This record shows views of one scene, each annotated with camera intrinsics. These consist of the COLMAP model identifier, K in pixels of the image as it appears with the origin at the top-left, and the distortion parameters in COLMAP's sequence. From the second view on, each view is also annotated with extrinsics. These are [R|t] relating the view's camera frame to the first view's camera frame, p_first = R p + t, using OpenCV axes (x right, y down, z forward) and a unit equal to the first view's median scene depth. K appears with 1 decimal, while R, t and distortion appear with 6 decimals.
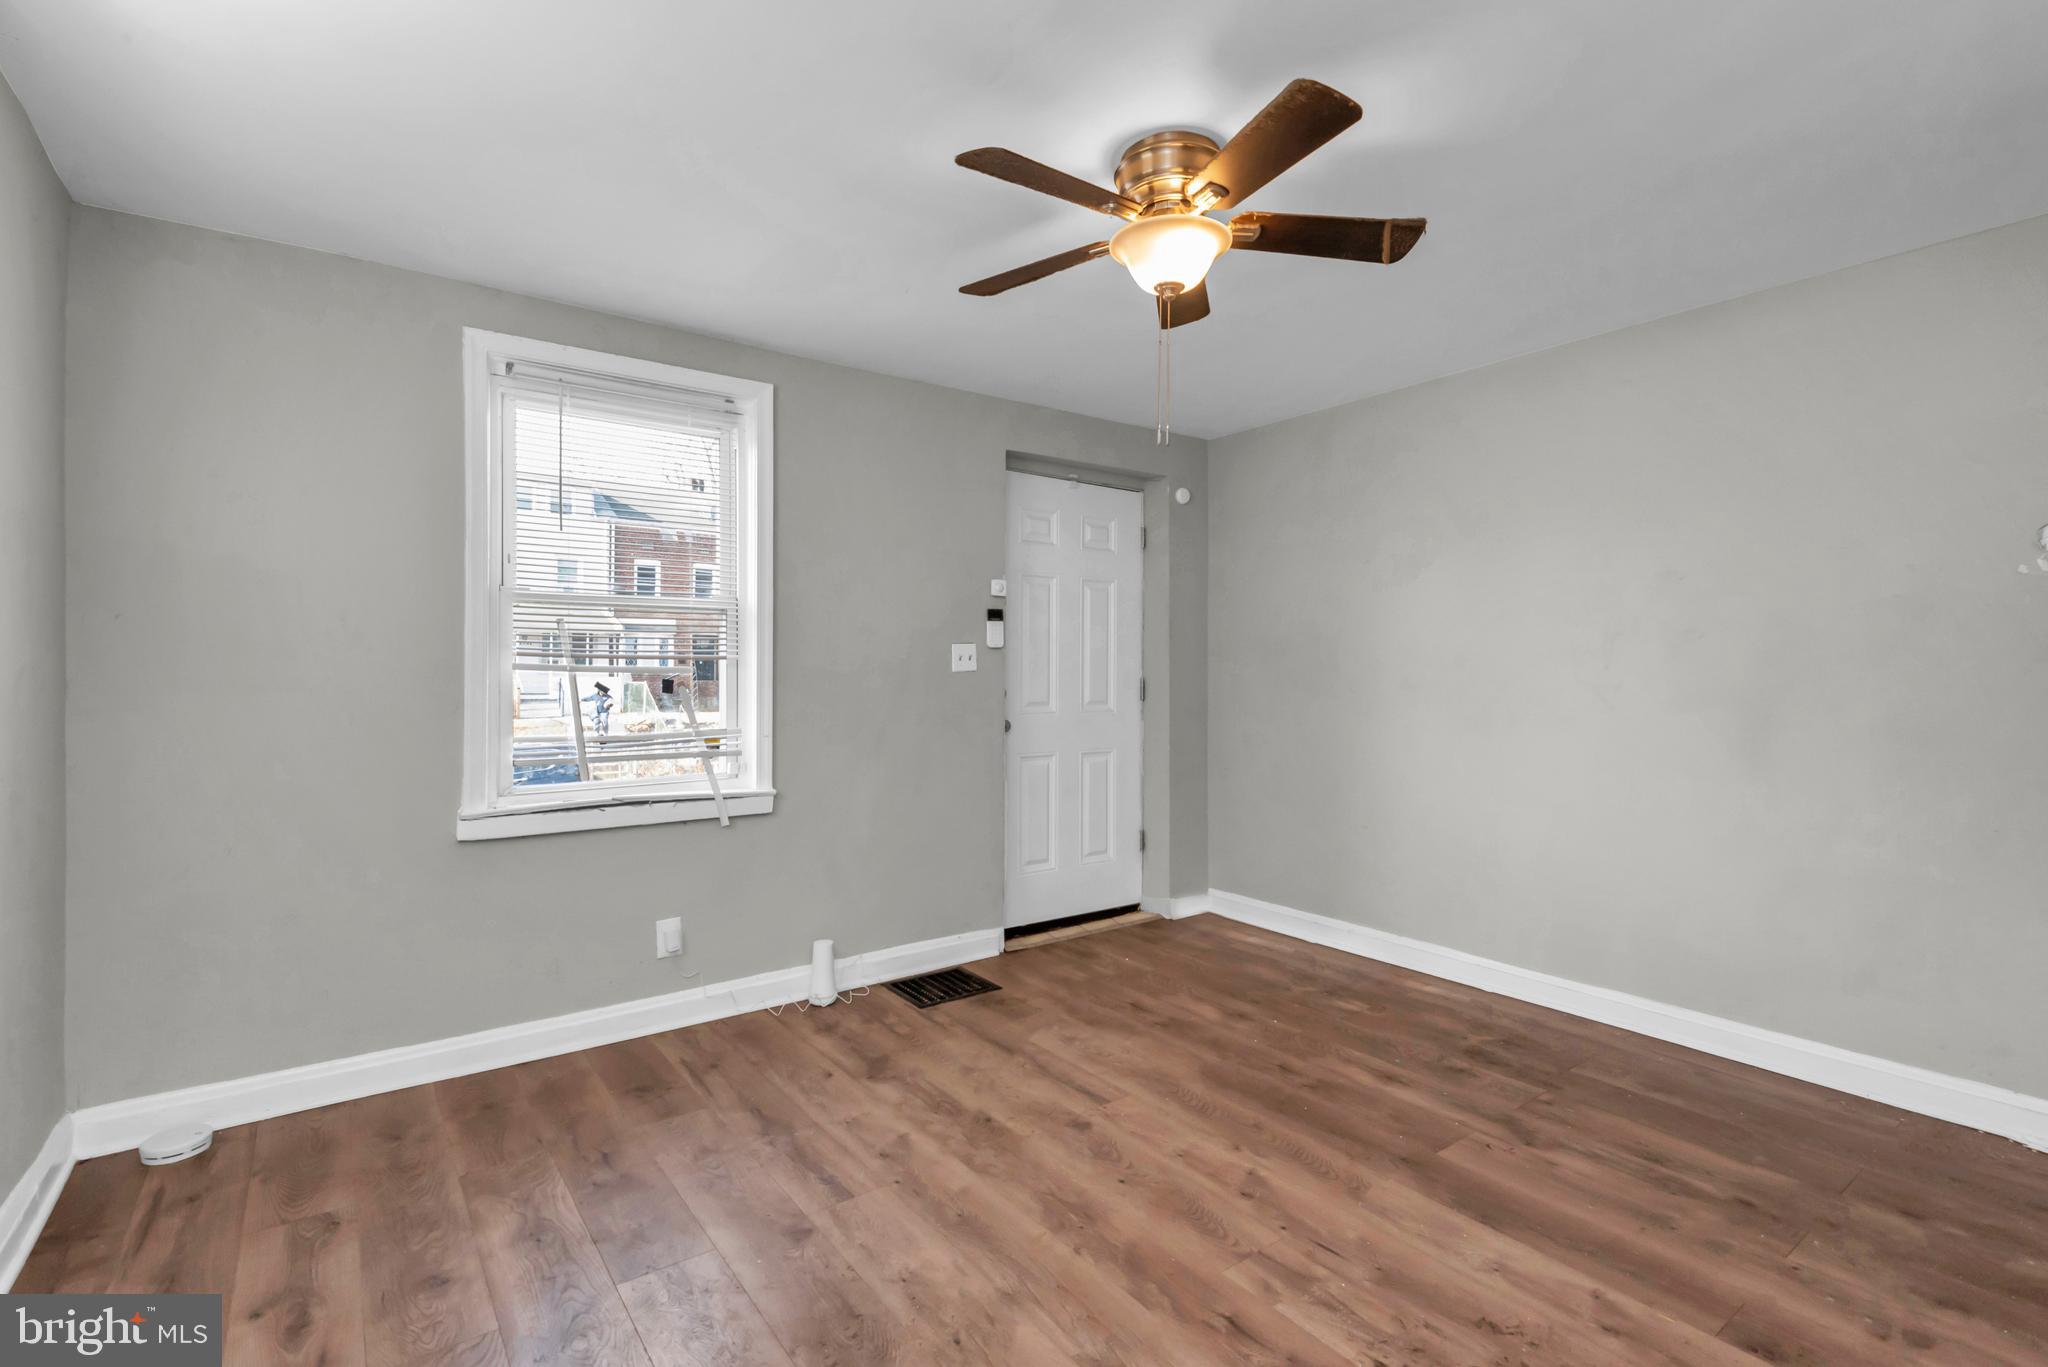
lens RADIAL K [[905.7, 0, 1022.0], [0, 905.7, 675.9], [0, 0, 1]] dist [0.001026, -0.000648]
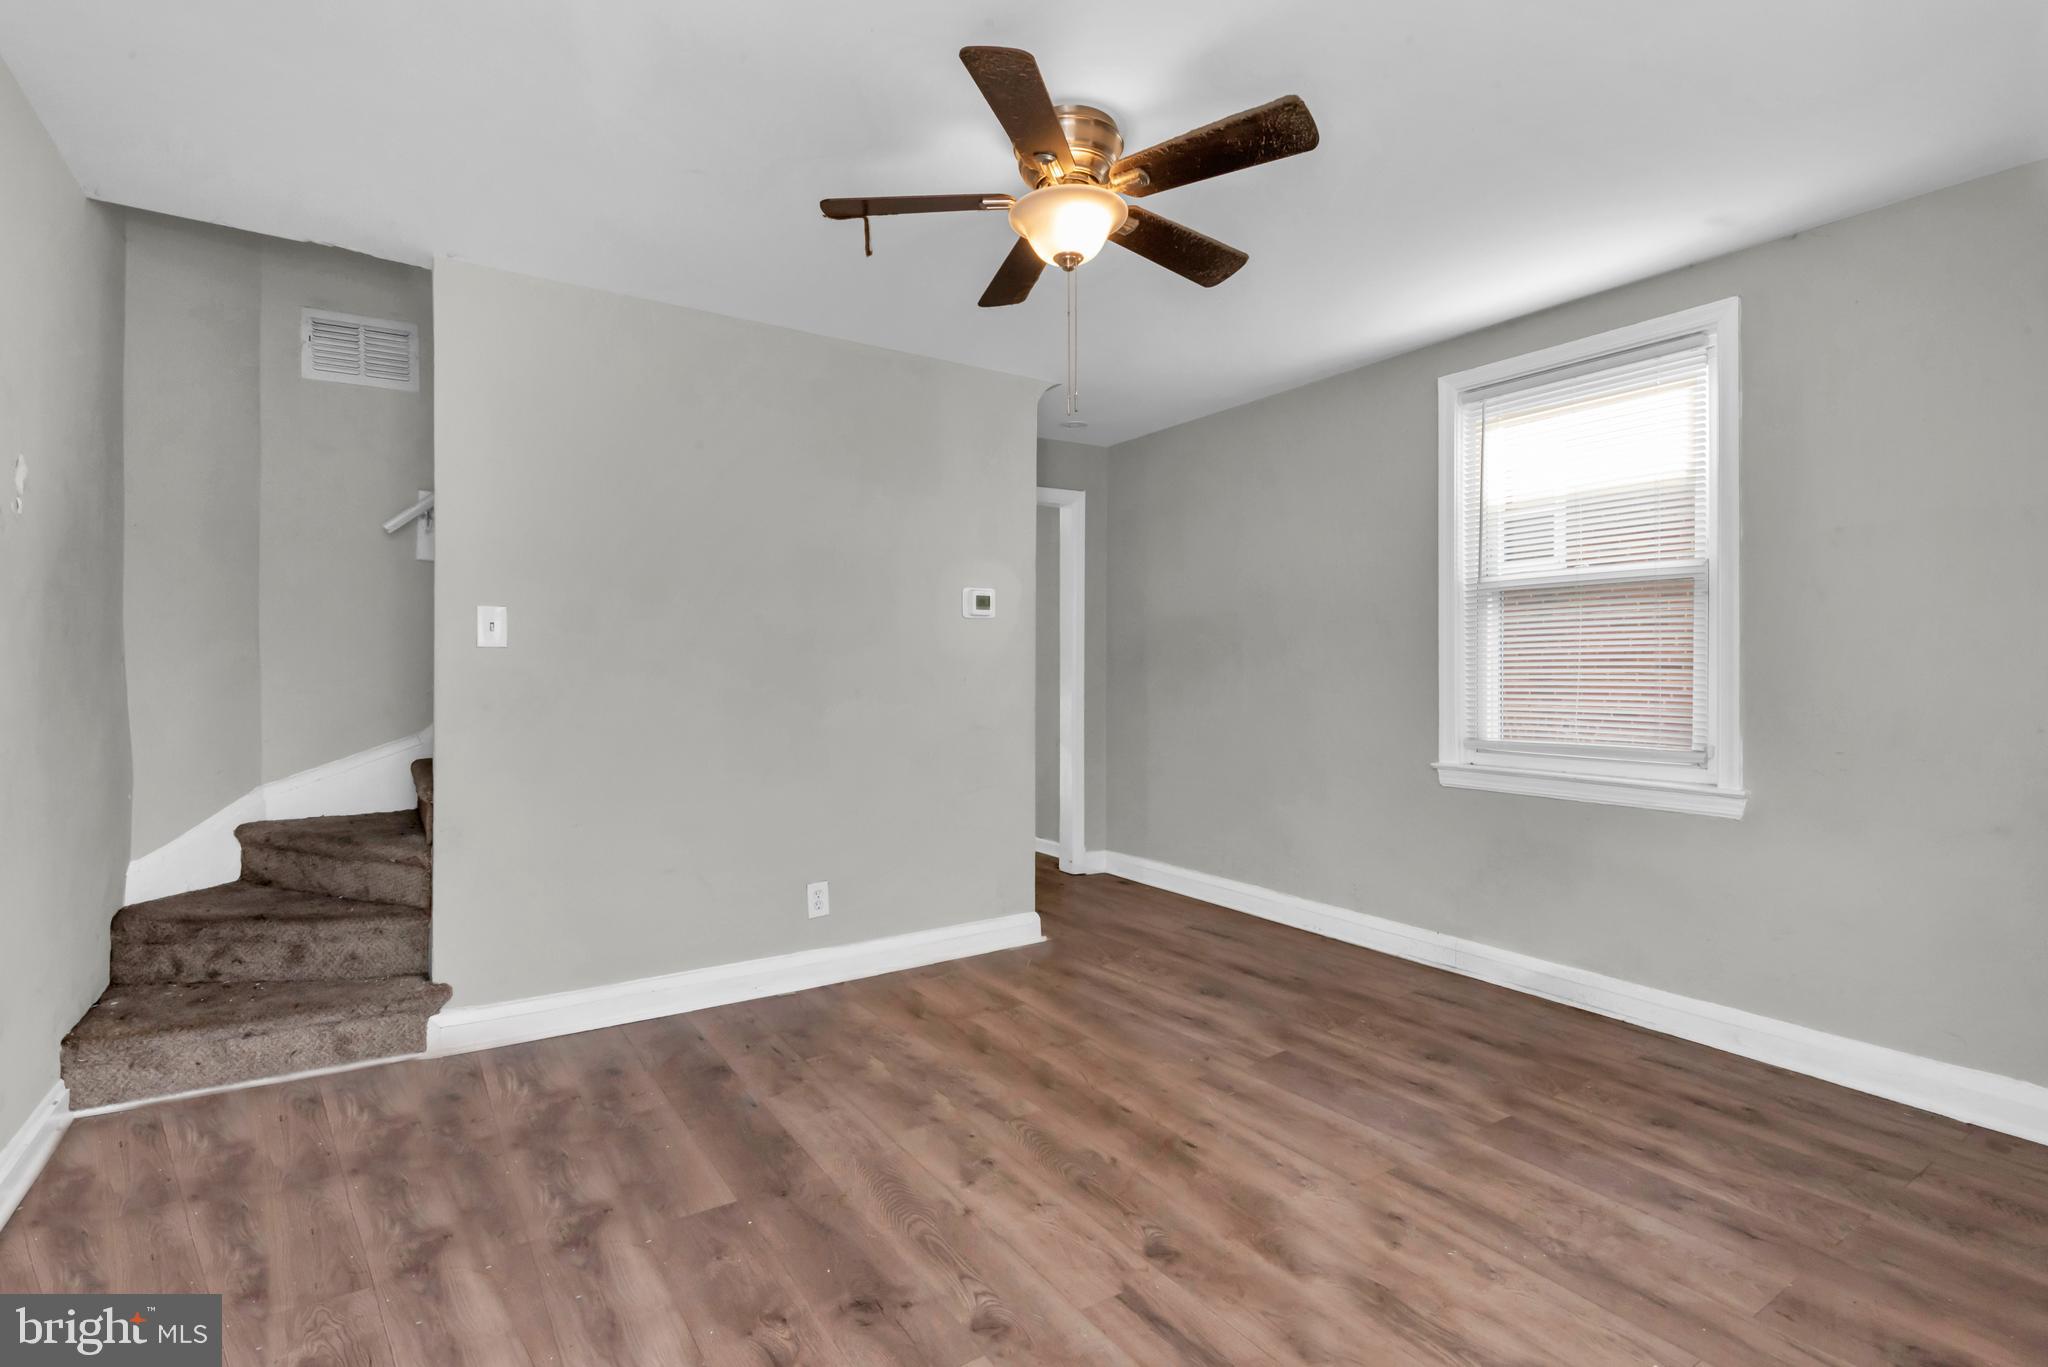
lens RADIAL K [[971.4, 0, 1024.0], [0, 971.4, 683.5], [0, 0, 1]] dist [-0.000335, 0.000008]
pose [[-0.999169, -0.003242, 0.040619, 0.155373], [-0.002746, 0.999921, 0.012271, 0.030668], [-0.040655, 0.012149, -0.999099, 1.925346]]
